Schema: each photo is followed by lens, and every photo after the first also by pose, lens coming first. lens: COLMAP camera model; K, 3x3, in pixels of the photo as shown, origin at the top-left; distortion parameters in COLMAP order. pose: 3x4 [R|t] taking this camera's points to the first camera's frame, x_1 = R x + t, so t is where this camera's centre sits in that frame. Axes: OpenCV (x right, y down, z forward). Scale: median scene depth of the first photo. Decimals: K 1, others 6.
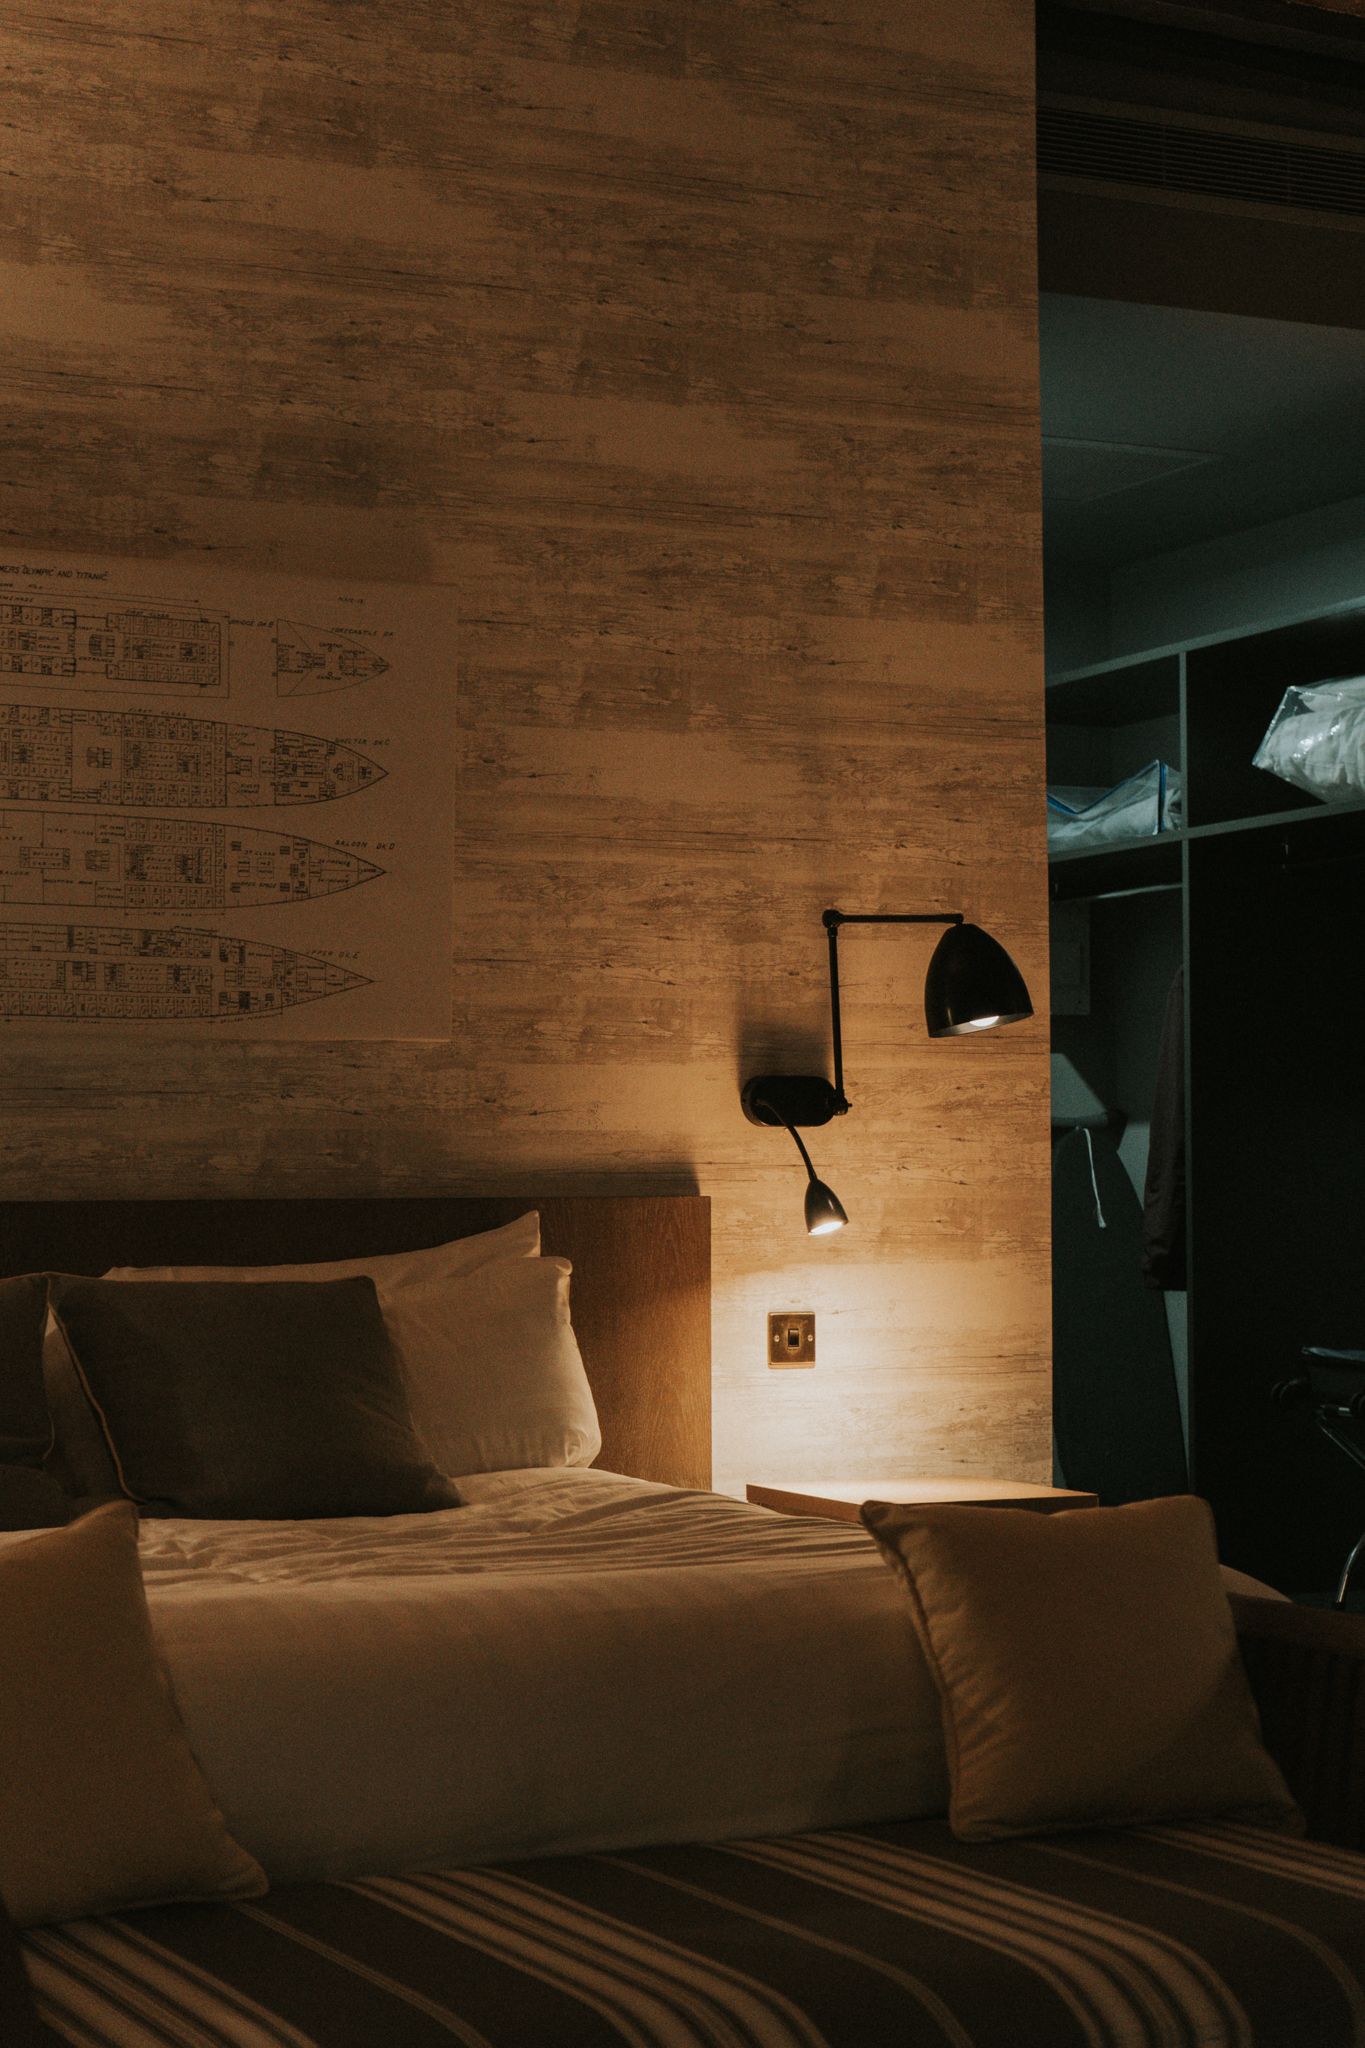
lens RADIAL K [[3486.8, 0, 682.0], [0, 3486.8, 1036.8], [0, 0, 1]] dist [-0.008434, 0.000000]
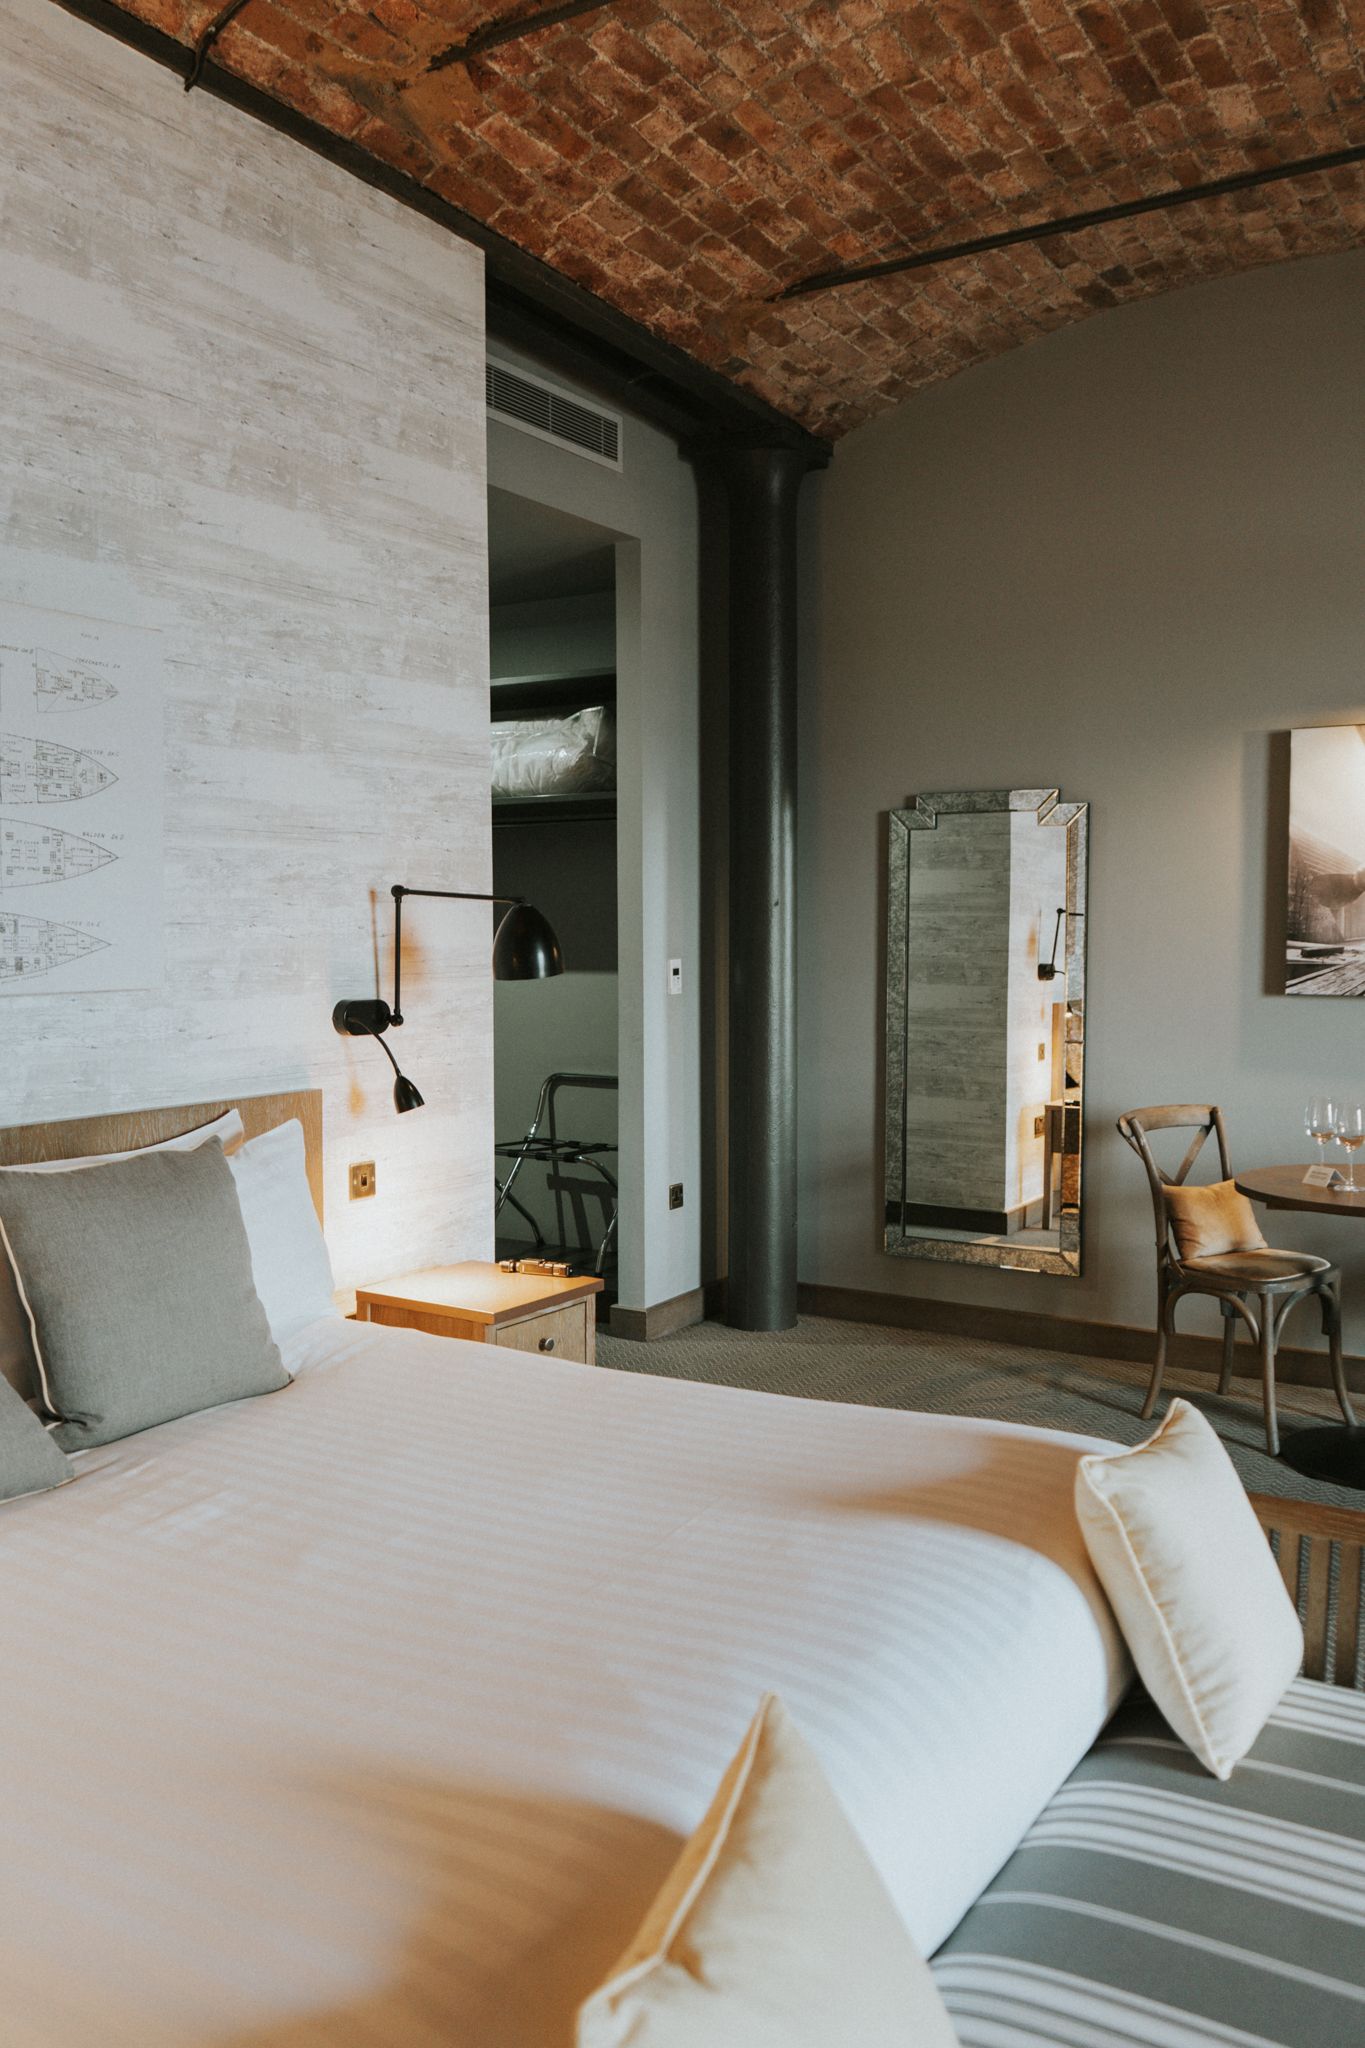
lens RADIAL K [[1619.7, 0, 674.4], [0, 1619.7, 1008.8], [0, 0, 1]] dist [-0.010075, 0.008410]
pose [[0.843722, -0.024565, 0.536218, -0.223902], [-0.025721, 0.995955, 0.086097, -0.046953], [-0.536163, -0.086434, 0.839677, 0.383478]]
